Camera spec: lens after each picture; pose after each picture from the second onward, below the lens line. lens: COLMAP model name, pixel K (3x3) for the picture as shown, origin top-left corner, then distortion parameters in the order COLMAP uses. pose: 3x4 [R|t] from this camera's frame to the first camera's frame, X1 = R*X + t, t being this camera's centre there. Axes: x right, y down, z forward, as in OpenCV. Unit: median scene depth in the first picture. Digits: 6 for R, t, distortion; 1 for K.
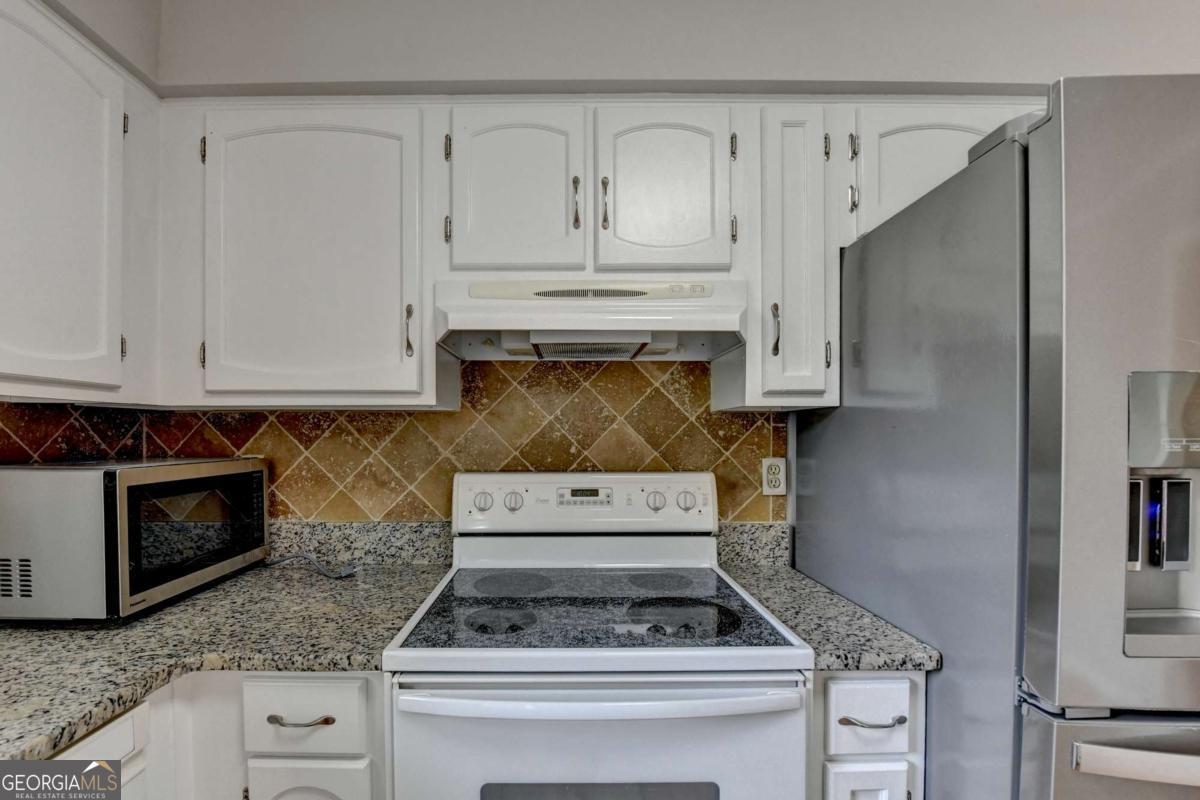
lens RADIAL K [[485.3, 0, 563.3], [0, 485.3, 442.3], [0, 0, 1]] dist [-0.015362, -0.000171]
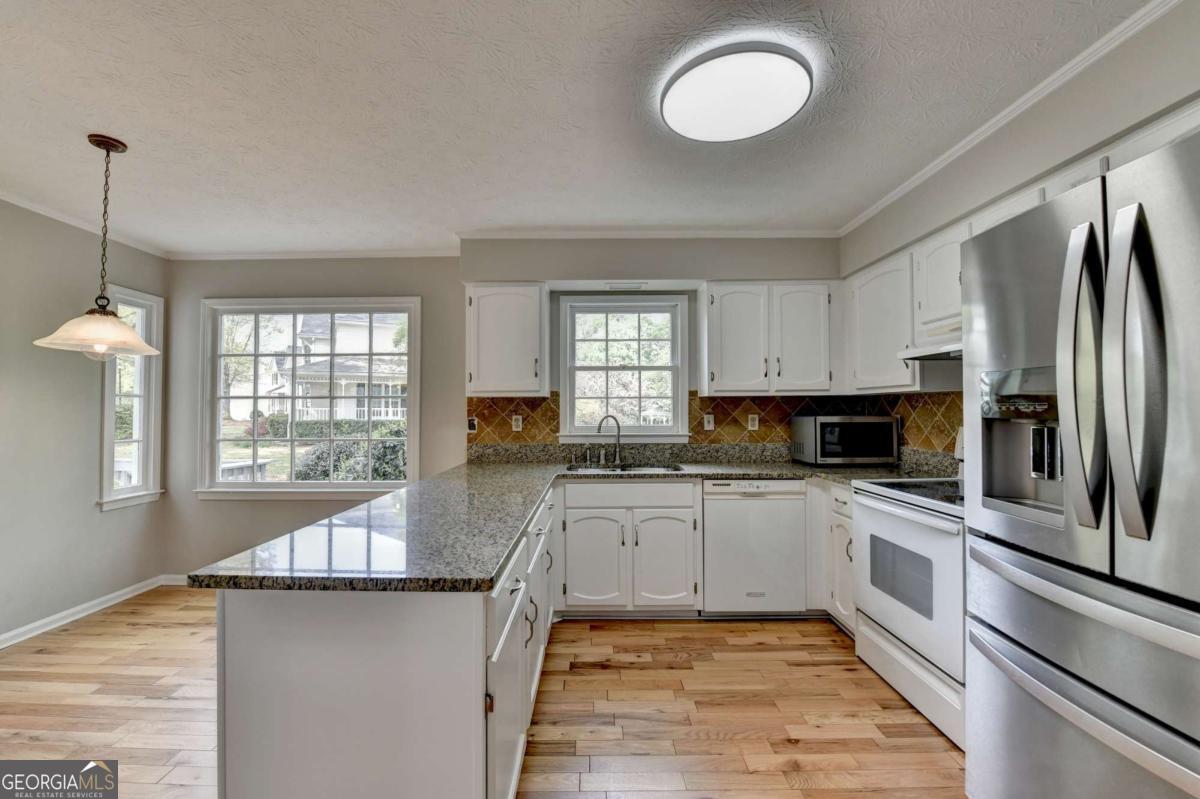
lens RADIAL K [[480.6, 0, 589.8], [0, 480.6, 401.7], [0, 0, 1]] dist [-0.015007, -0.002737]
pose [[-0.005862, -0.015658, -0.999860, 1.562947], [-0.008600, 0.999841, -0.015607, 0.013041], [0.999946, 0.008508, -0.005996, -0.353531]]
